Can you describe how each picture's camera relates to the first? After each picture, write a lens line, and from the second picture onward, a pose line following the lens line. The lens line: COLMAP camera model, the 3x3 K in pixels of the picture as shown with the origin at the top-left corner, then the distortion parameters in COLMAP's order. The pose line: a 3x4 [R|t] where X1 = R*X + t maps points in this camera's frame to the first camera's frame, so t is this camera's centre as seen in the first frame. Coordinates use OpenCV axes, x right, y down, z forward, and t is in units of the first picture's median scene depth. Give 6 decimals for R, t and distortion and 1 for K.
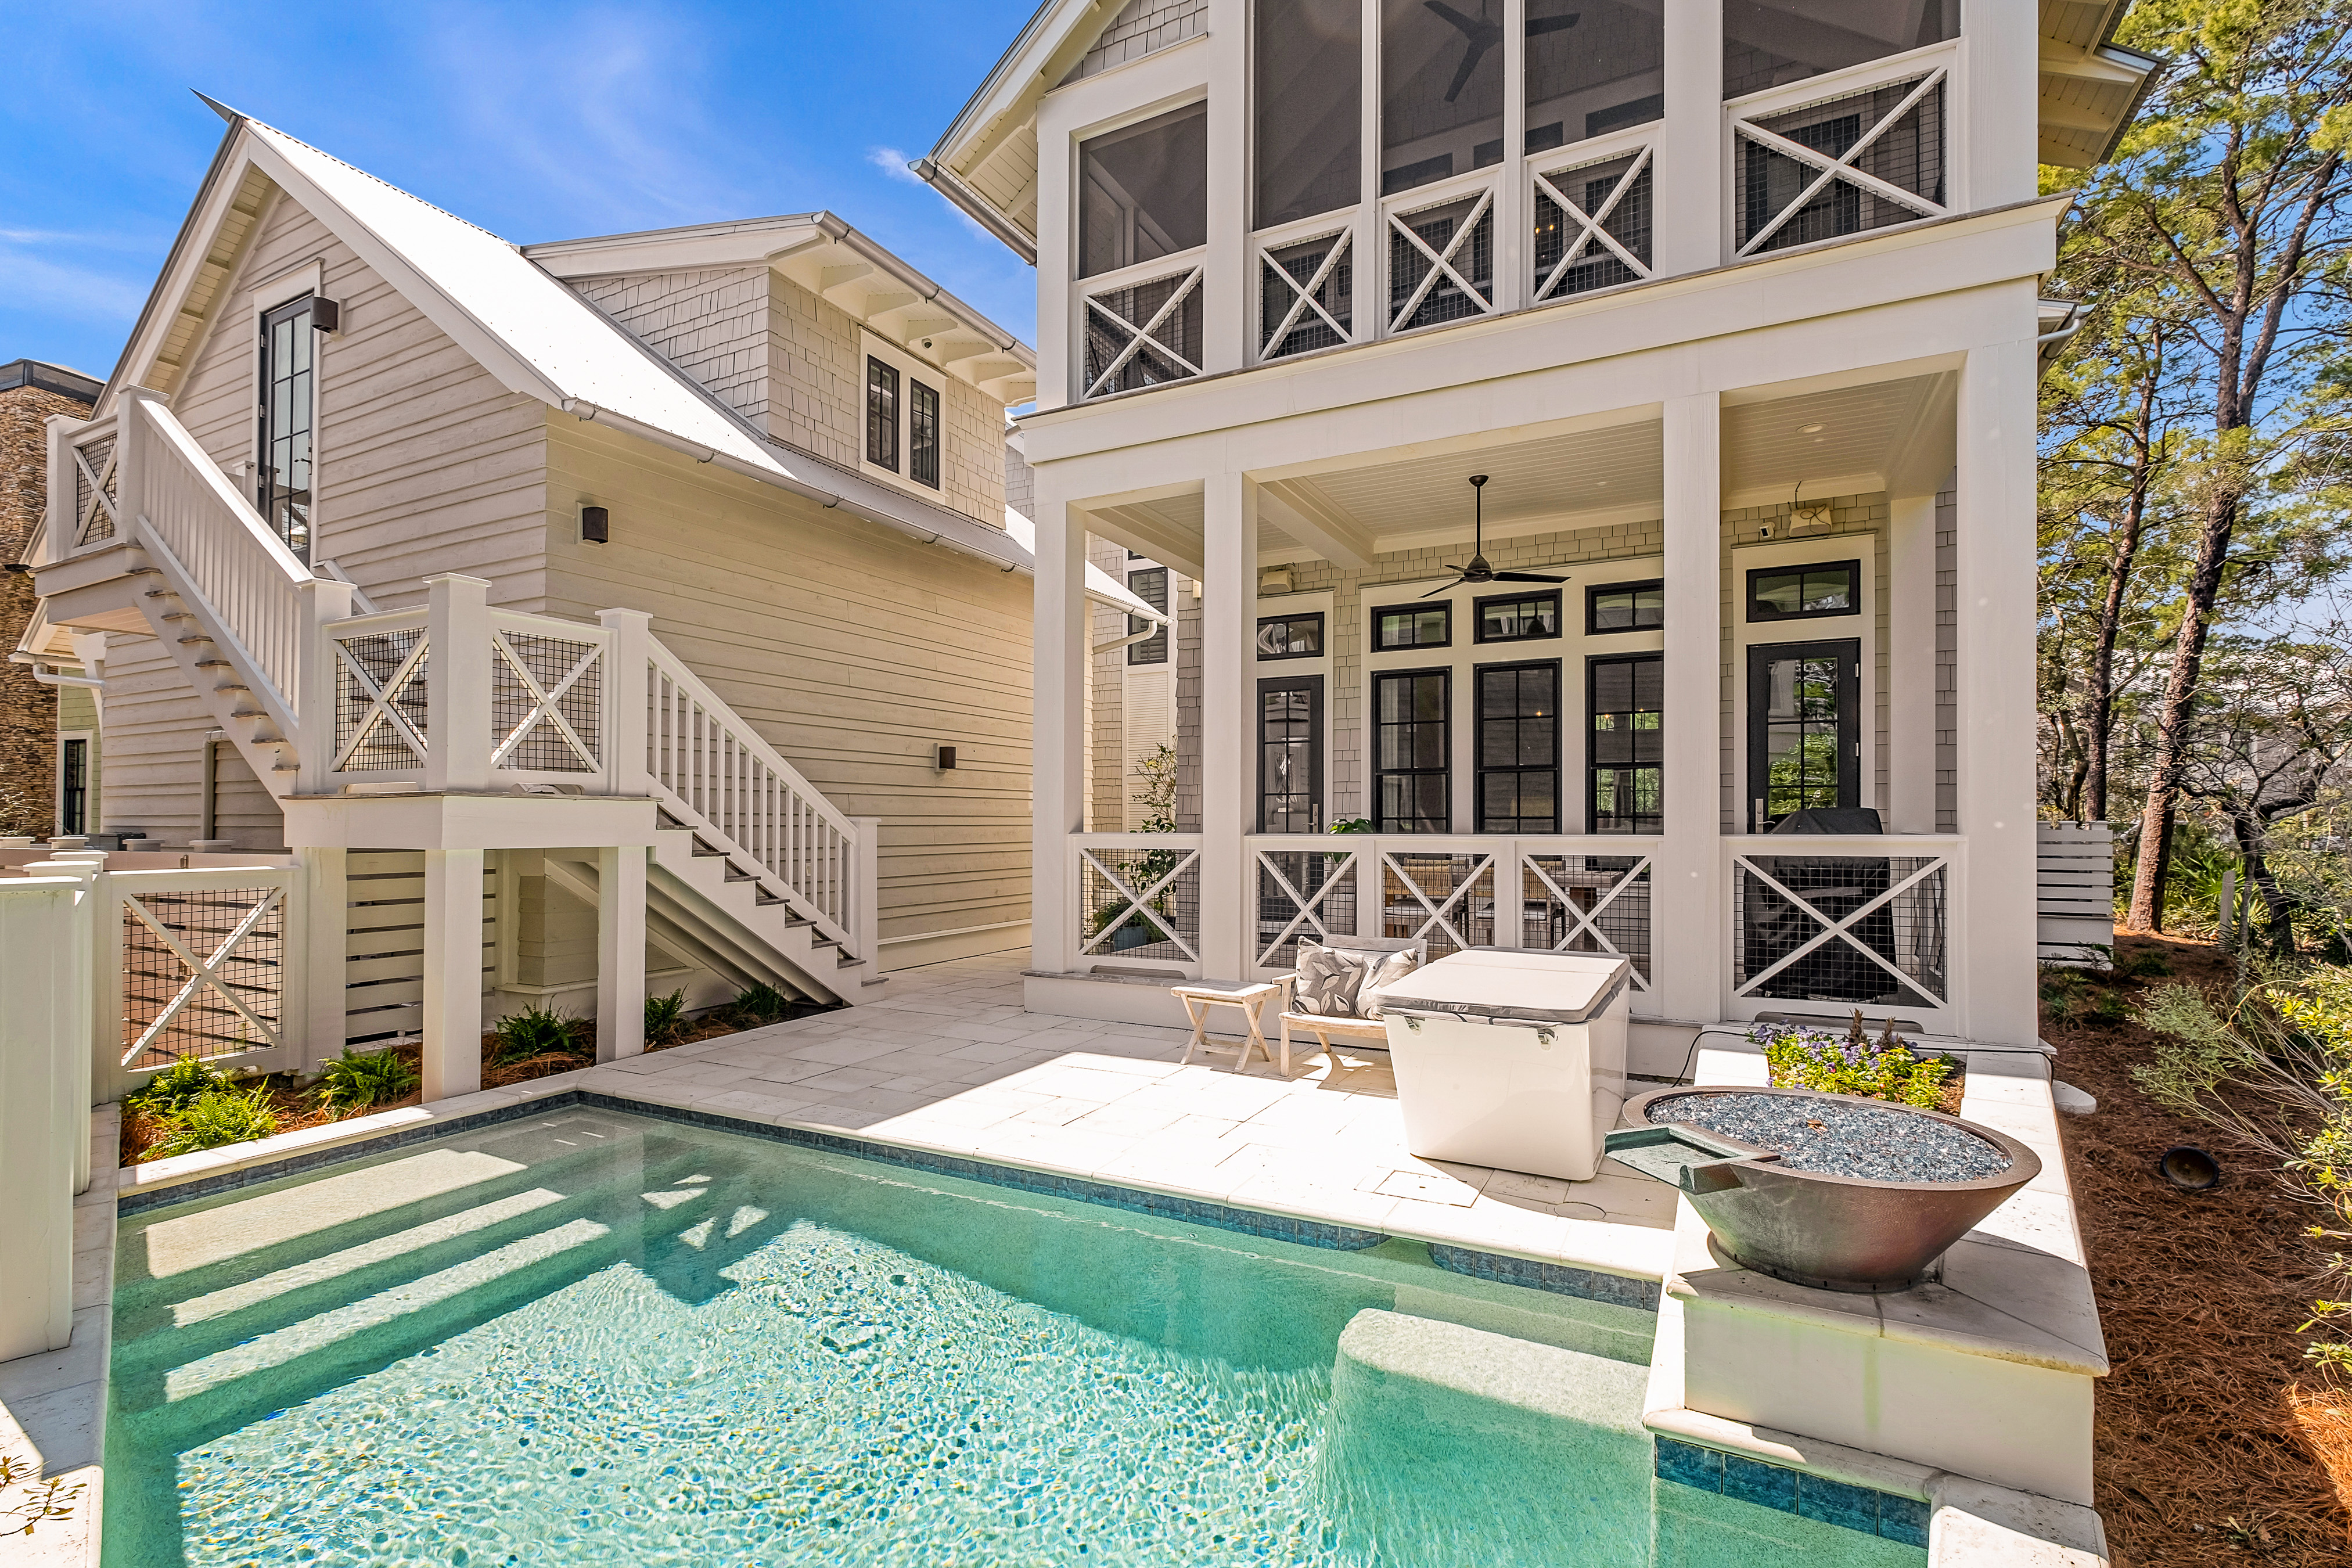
lens RADIAL K [[1021.2, 0, 1174.4], [0, 1021.2, 791.8], [0, 0, 1]] dist [-0.000248, -0.000226]
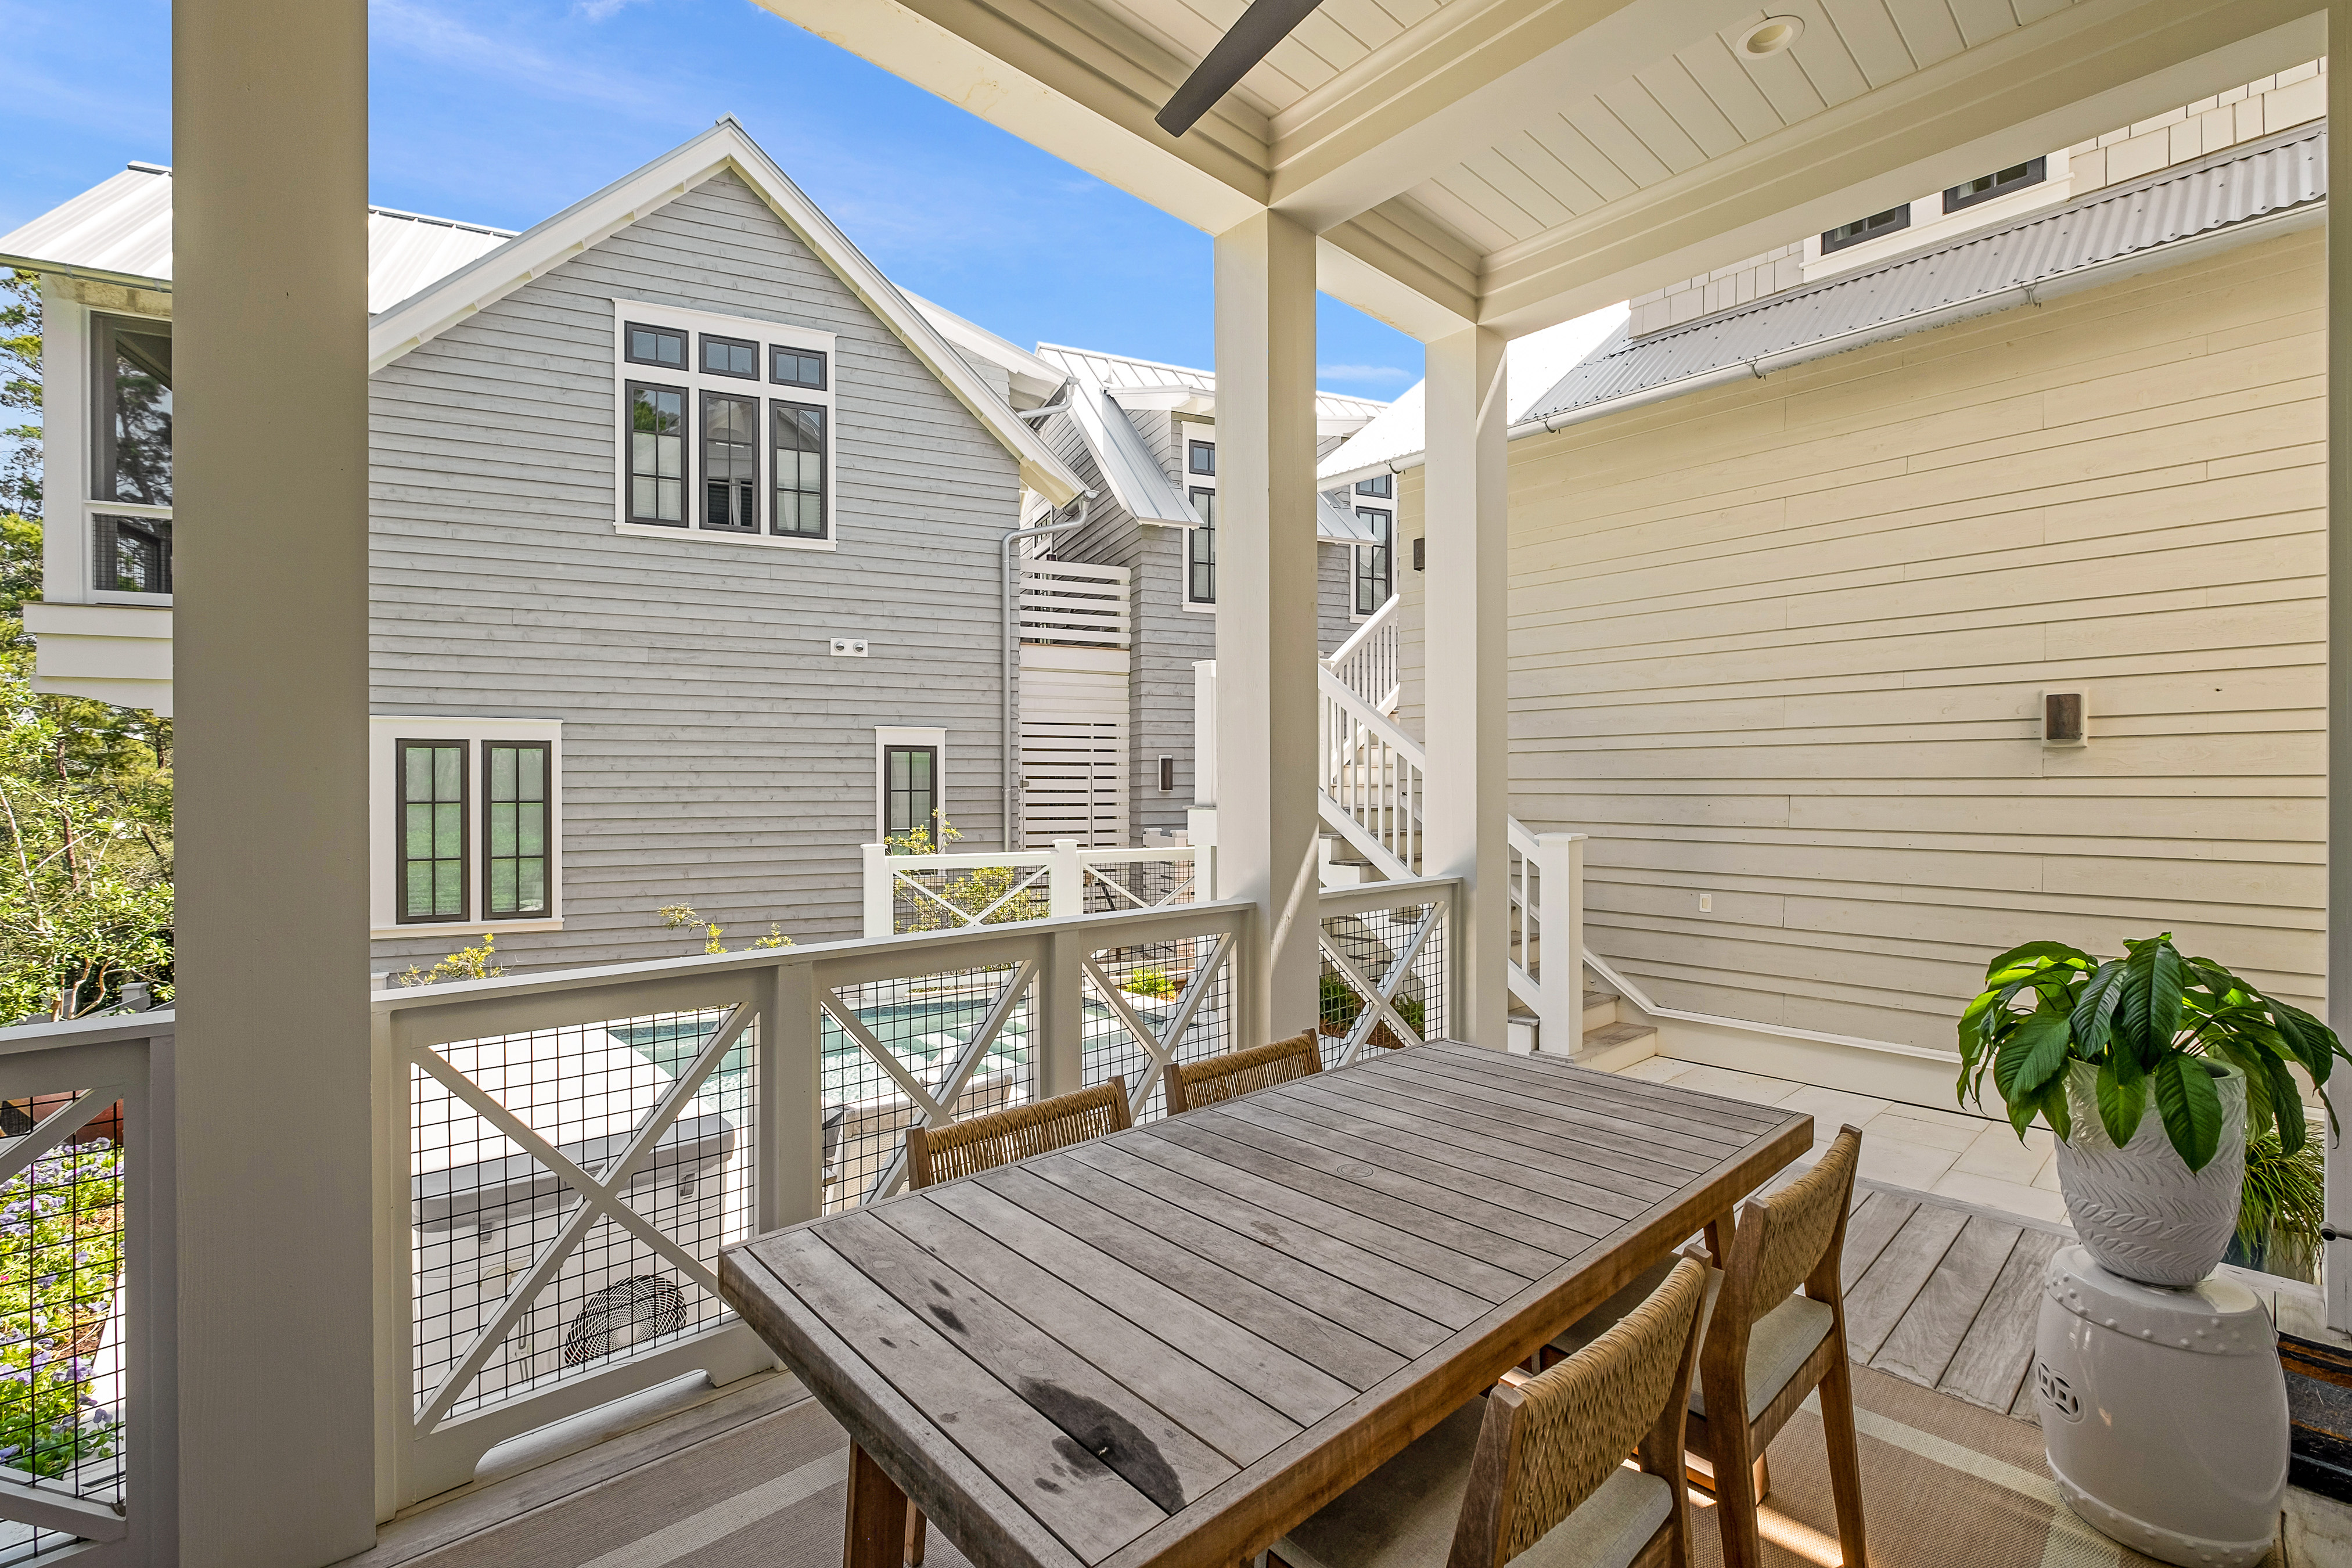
lens RADIAL K [[1021.2, 0, 1175.8], [0, 1021.2, 787.2], [0, 0, 1]] dist [-0.000248, -0.000226]
pose [[-0.353164, -0.001530, -0.935560, 0.405151], [0.009792, 0.999938, -0.005332, -0.001323], [0.935510, -0.011044, -0.353128, 0.812098]]
